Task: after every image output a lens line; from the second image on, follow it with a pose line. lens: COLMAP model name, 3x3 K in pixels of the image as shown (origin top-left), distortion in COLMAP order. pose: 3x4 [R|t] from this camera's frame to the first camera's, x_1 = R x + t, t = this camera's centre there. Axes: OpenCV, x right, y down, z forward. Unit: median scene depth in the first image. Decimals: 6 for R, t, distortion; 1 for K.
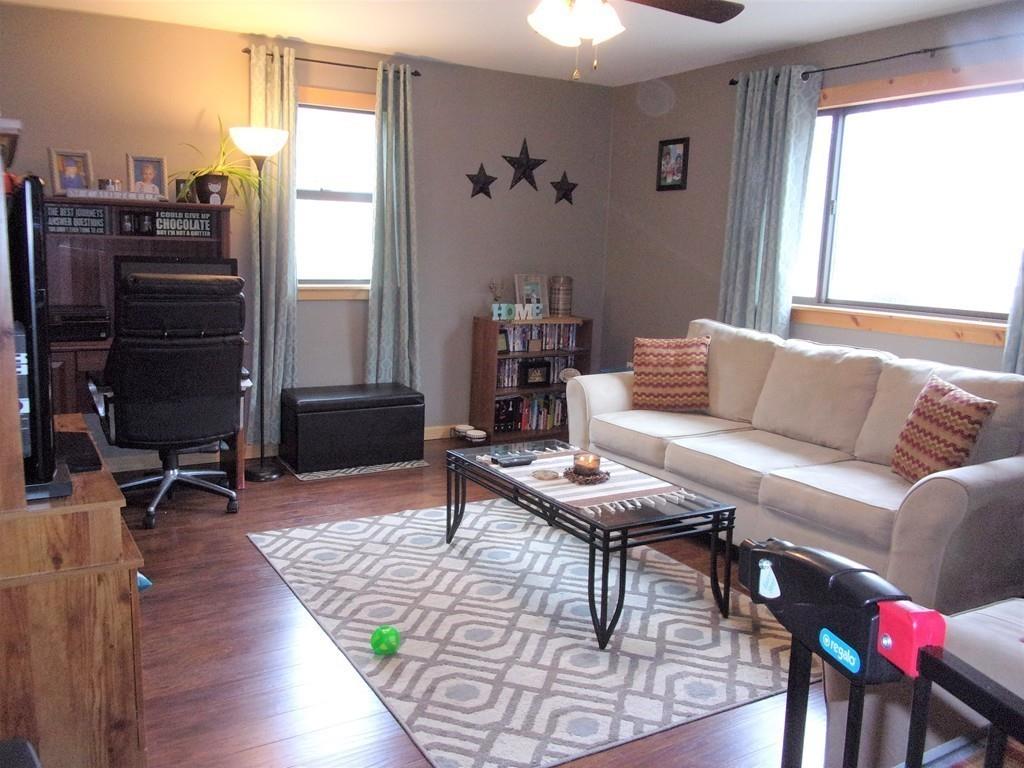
lens RADIAL K [[855.7, 0, 491.1], [0, 855.7, 383.3], [0, 0, 1]] dist [0.014588, -0.012872]
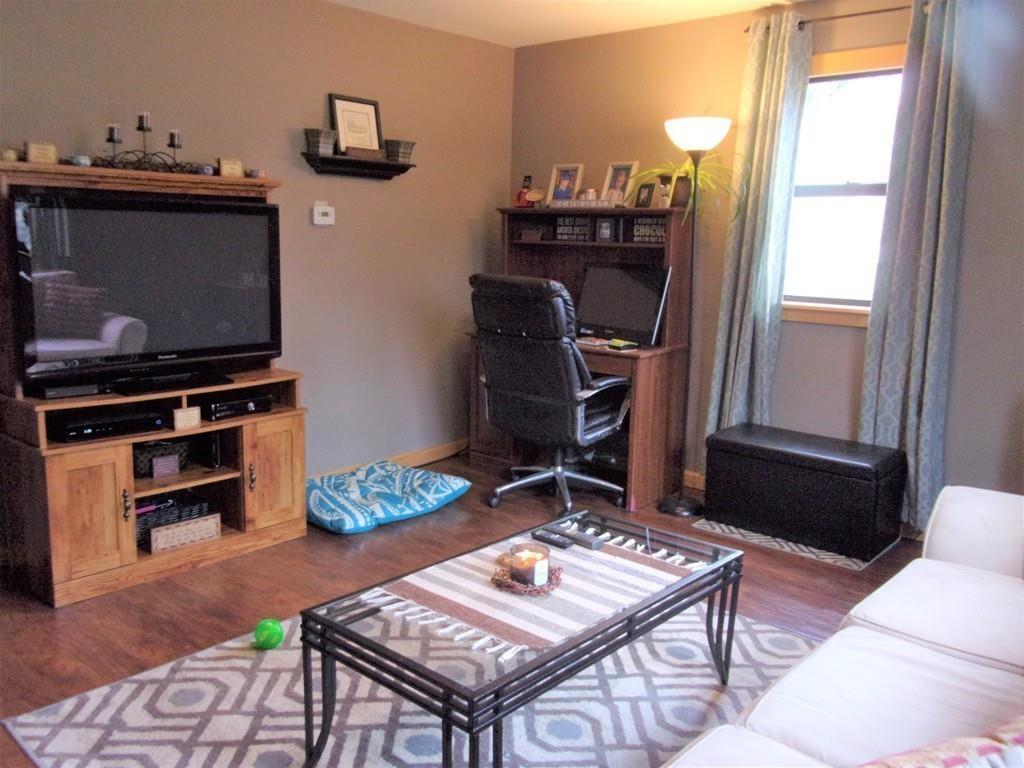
lens RADIAL K [[855.7, 0, 491.1], [0, 855.7, 383.3], [0, 0, 1]] dist [0.014588, -0.012872]
pose [[0.321163, 0.142723, -0.936208, 0.501897], [-0.171775, 0.980959, 0.090619, -0.070486], [0.931315, 0.131714, 0.339564, 0.511681]]
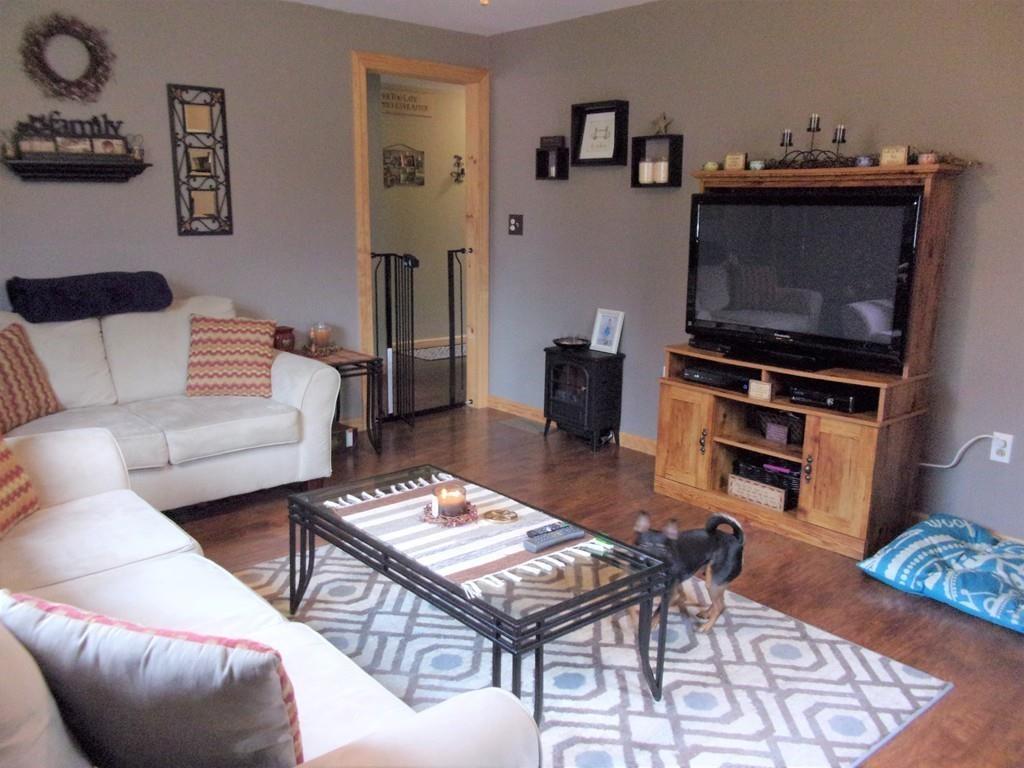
lens RADIAL K [[855.7, 0, 491.1], [0, 855.7, 383.3], [0, 0, 1]] dist [0.014588, -0.012872]
pose [[-0.983393, 0.005592, -0.181402, 0.153145], [-0.061071, 0.931041, 0.359769, -0.209894], [0.170904, 0.364873, -0.915237, 1.198516]]
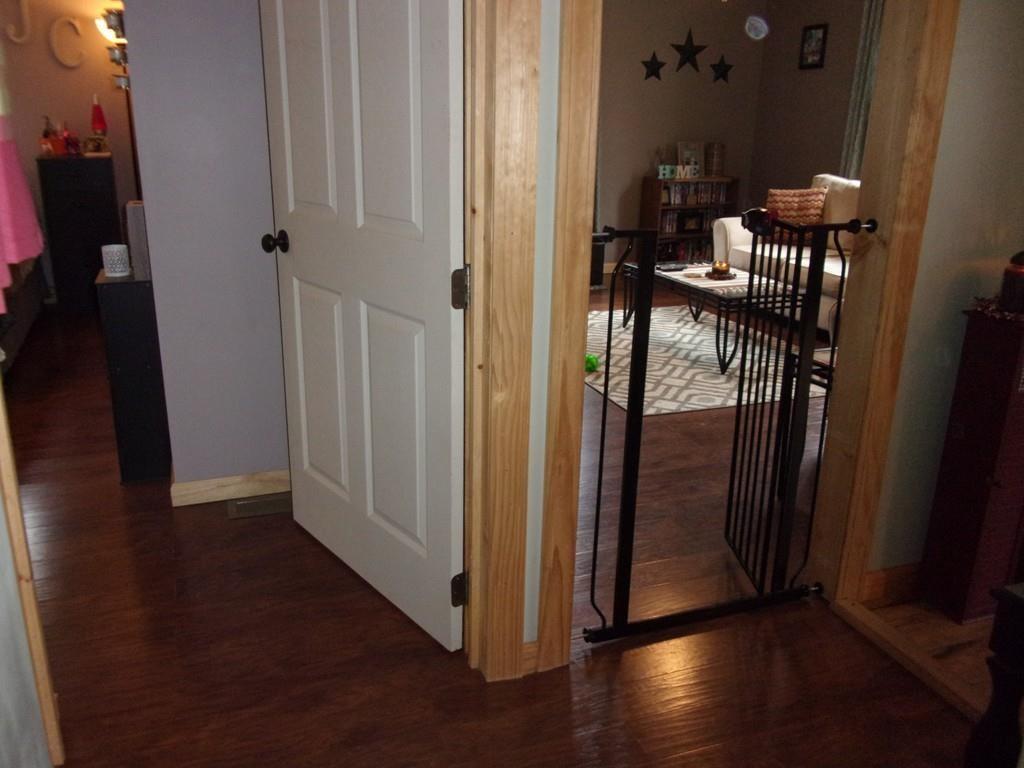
lens RADIAL K [[855.7, 0, 491.1], [0, 855.7, 383.3], [0, 0, 1]] dist [0.014588, -0.012872]
pose [[0.983739, 0.033306, -0.176489, -0.009643], [-0.008183, 0.989946, 0.141209, 0.060293], [0.179418, -0.137468, 0.974121, -0.407646]]
